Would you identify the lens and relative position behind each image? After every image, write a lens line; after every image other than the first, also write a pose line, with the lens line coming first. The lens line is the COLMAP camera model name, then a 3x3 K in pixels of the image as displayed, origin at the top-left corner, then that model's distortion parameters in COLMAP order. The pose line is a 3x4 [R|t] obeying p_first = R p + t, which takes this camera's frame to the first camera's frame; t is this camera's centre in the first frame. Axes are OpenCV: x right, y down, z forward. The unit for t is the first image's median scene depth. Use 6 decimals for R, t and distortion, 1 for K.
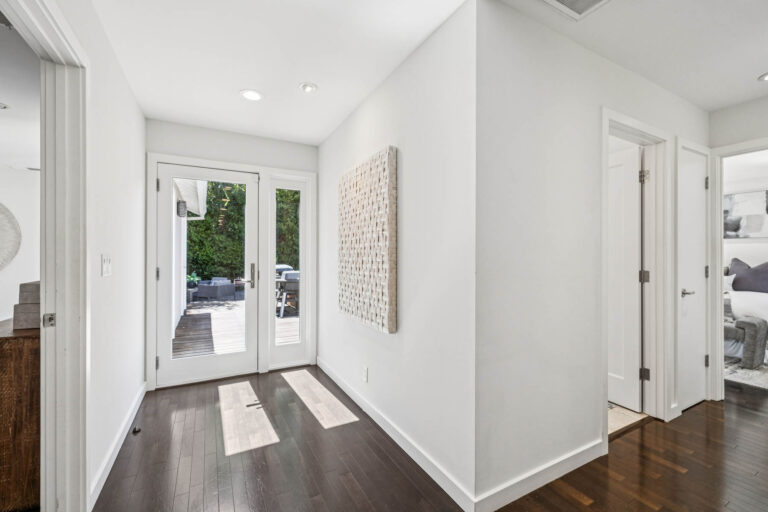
lens RADIAL K [[330.1, 0, 393.4], [0, 330.1, 255.9], [0, 0, 1]] dist [-0.000422, -0.000027]
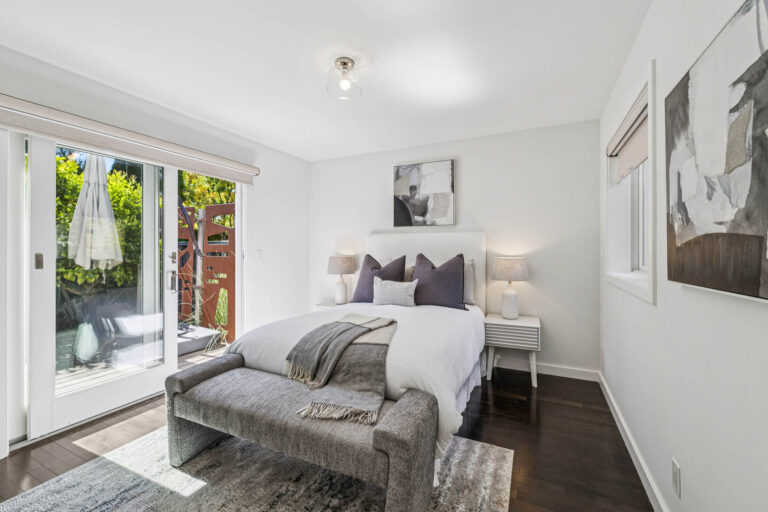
lens RADIAL K [[327.0, 0, 386.7], [0, 327.0, 249.1], [0, 0, 1]] dist [-0.000062, 0.000085]
pose [[0.819266, -0.000363, 0.573414, 0.577481], [0.001707, 0.999997, -0.001806, -0.002160], [-0.573412, 0.002458, 0.819264, 0.475860]]
